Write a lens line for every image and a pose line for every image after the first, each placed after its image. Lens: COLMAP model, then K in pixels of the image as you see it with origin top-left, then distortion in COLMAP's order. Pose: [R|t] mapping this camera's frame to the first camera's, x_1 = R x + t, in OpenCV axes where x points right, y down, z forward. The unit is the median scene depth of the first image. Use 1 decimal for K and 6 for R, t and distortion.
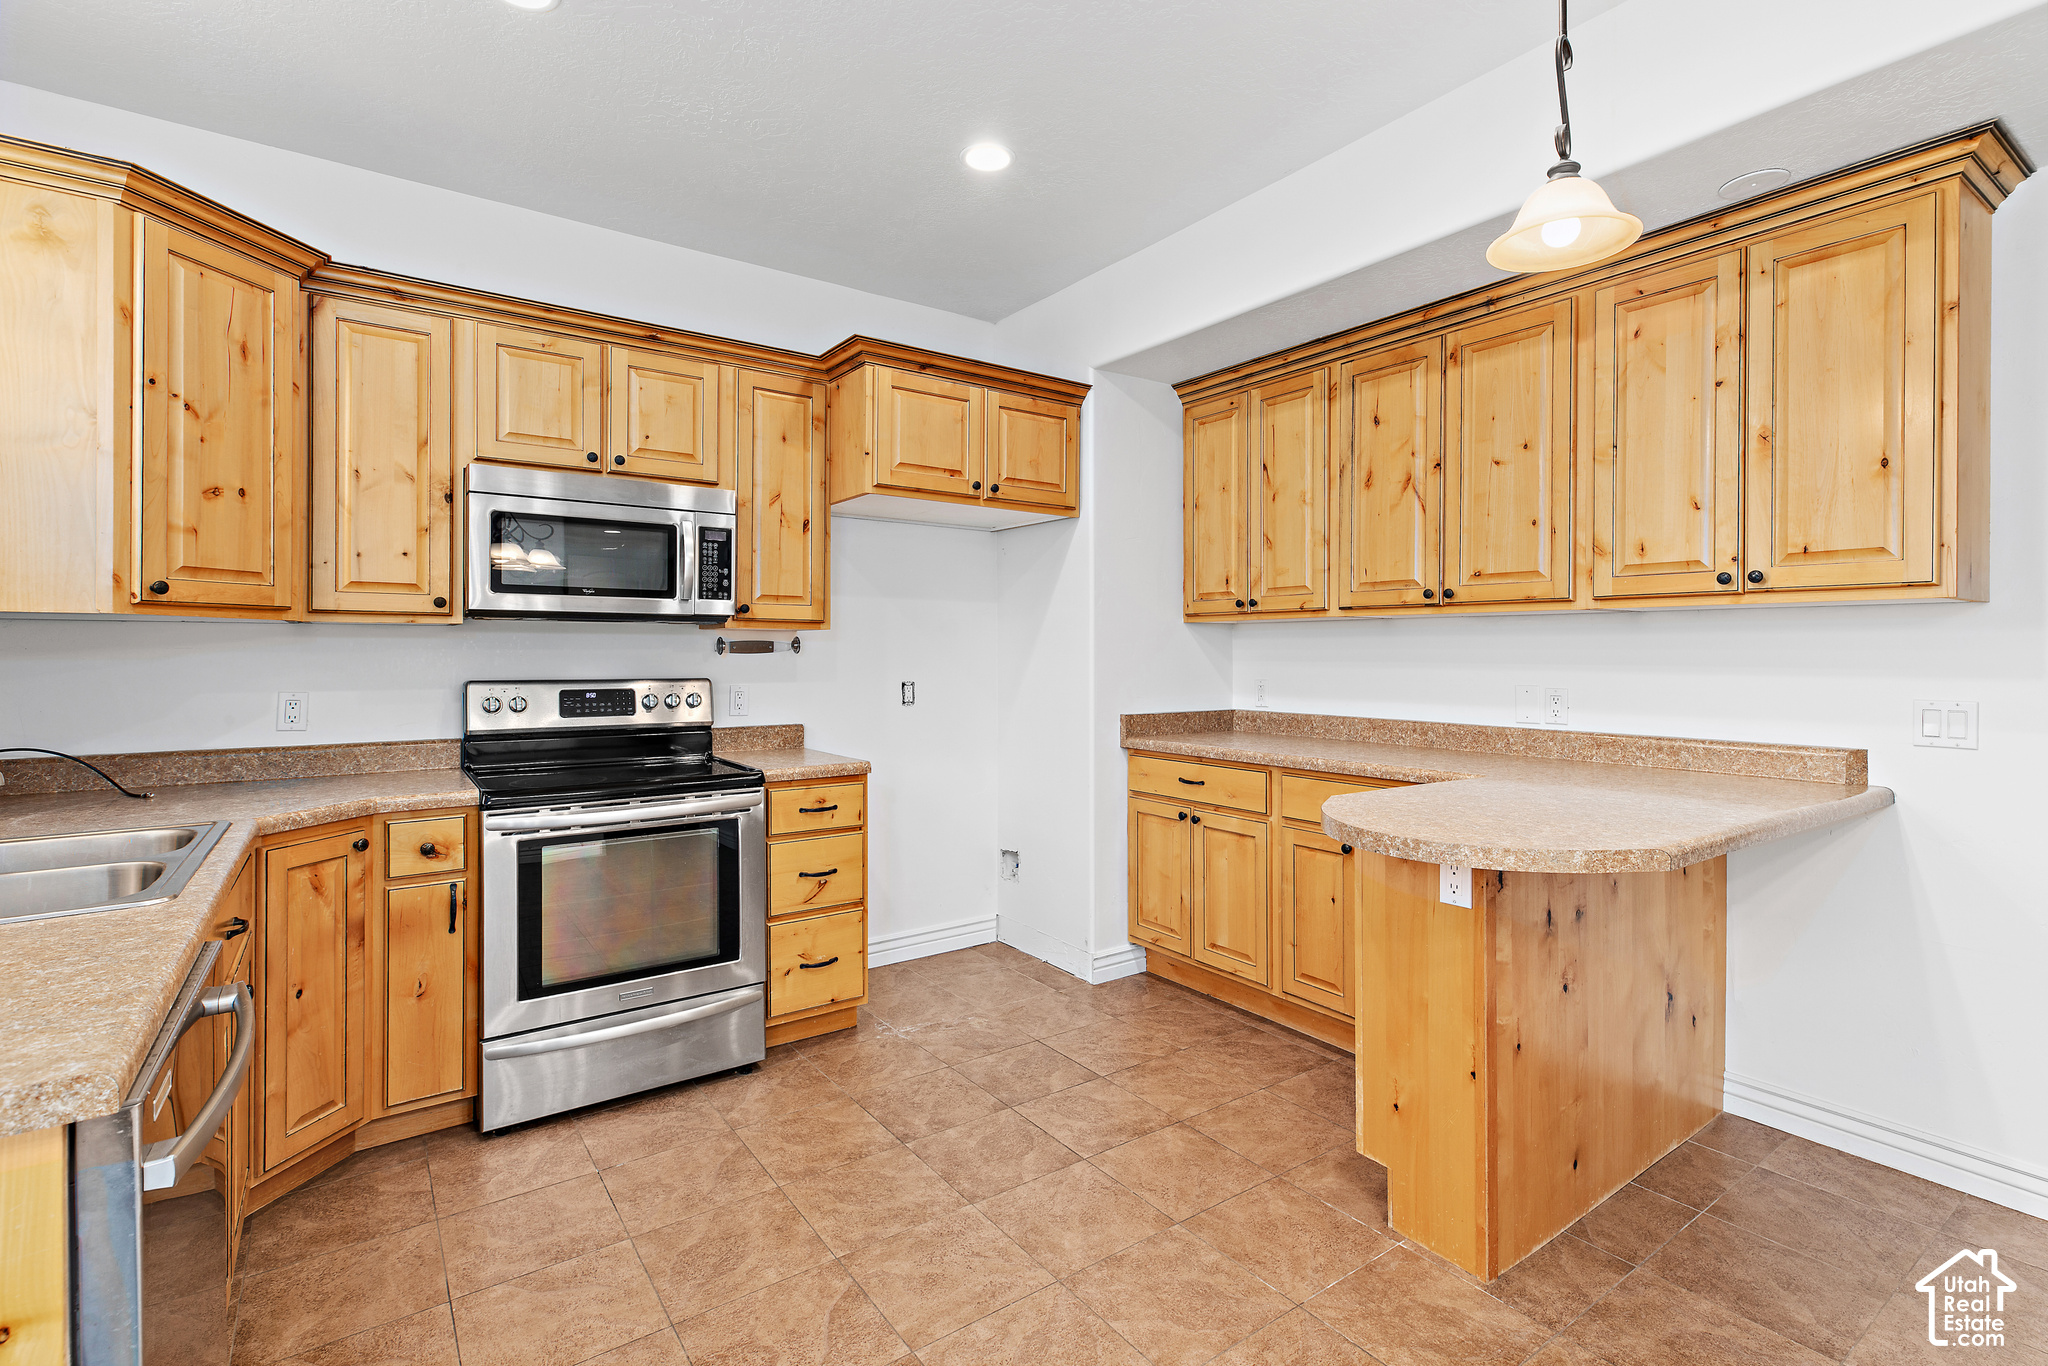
lens RADIAL K [[961.2, 0, 1032.6], [0, 961.2, 649.3], [0, 0, 1]] dist [0.009042, -0.000444]
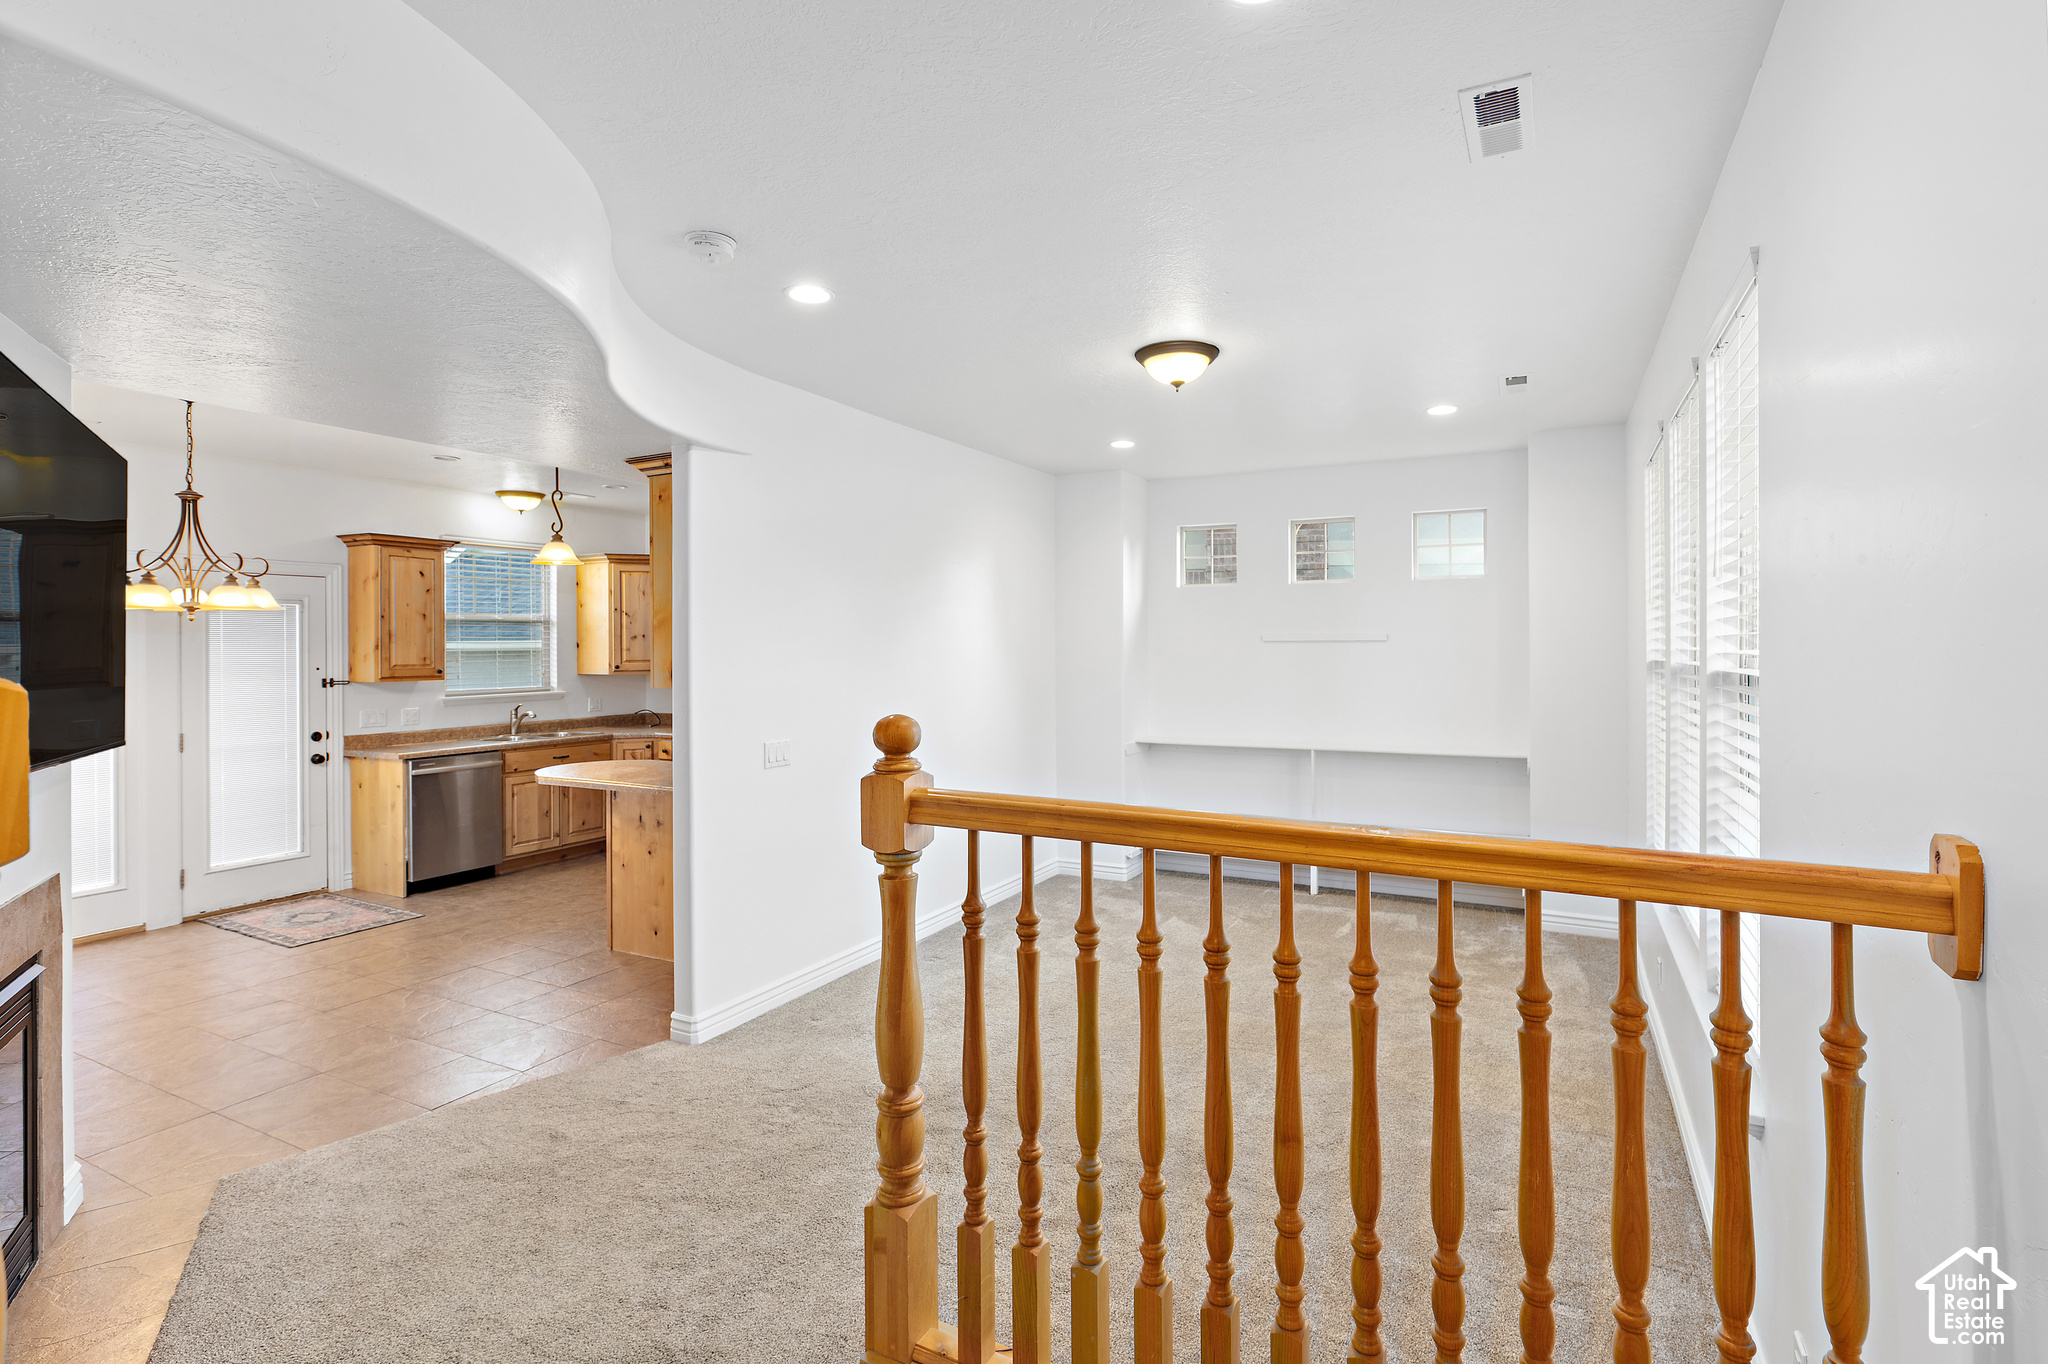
lens RADIAL K [[973.3, 0, 1044.8], [0, 973.3, 645.1], [0, 0, 1]] dist [-0.004029, -0.000645]
pose [[0.447215, -0.002618, -0.894423, 2.186715], [0.008499, 0.999963, 0.001323, -0.098192], [0.894386, -0.008193, 0.447220, 0.585514]]
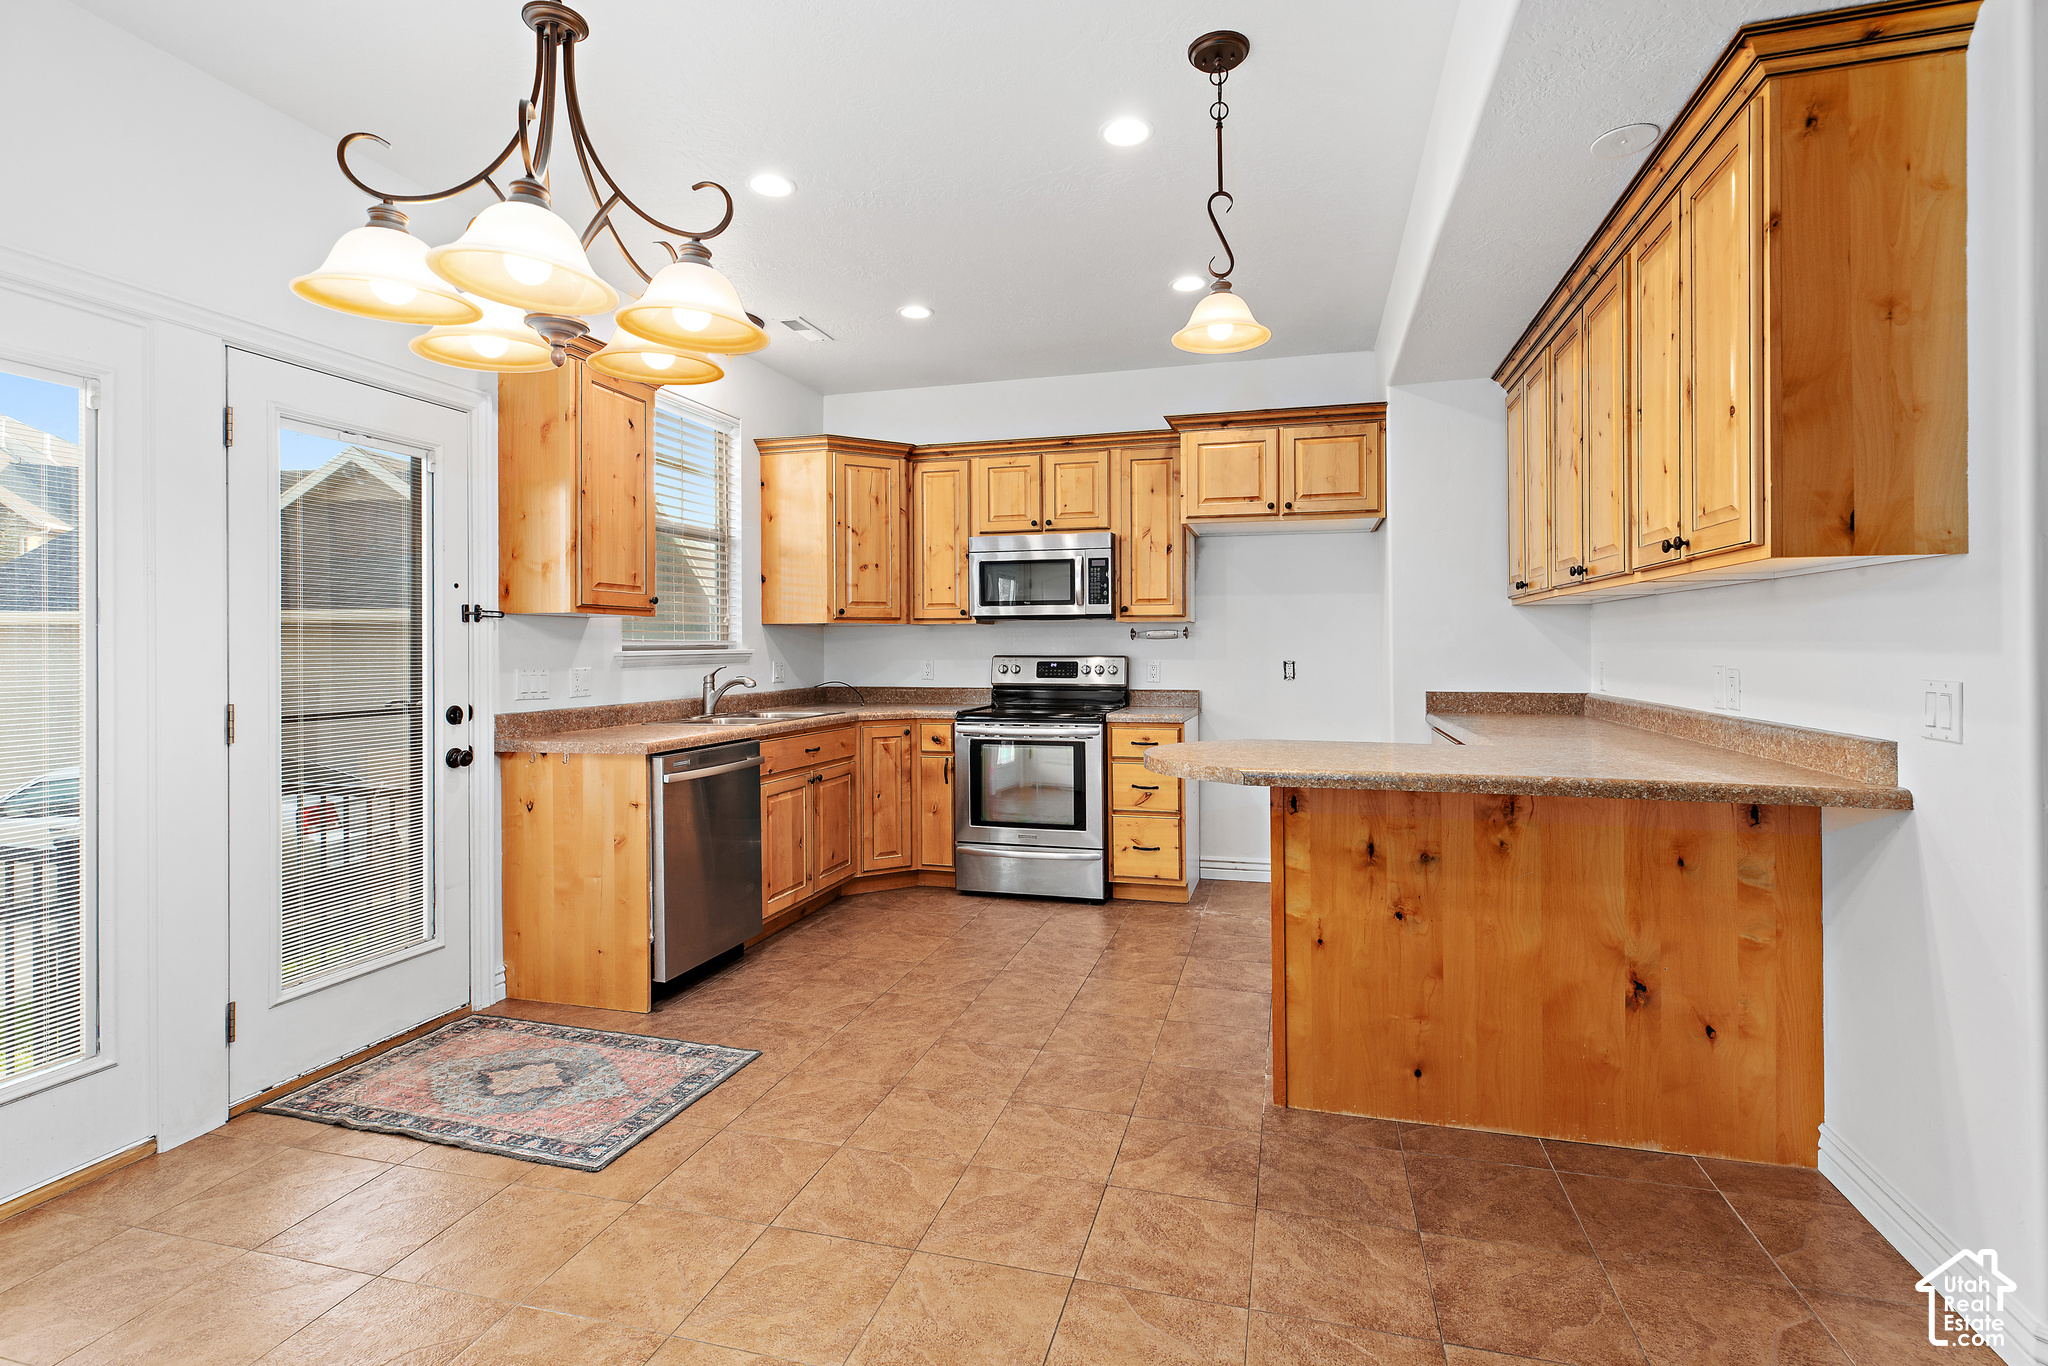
lens RADIAL K [[961.2, 0, 1032.6], [0, 961.2, 649.3], [0, 0, 1]] dist [0.009042, -0.000444]
pose [[0.620179, -0.001214, -0.784460, 0.859607], [0.006777, 0.999970, 0.003811, 0.015162], [0.784431, -0.007680, 0.620168, -0.049639]]
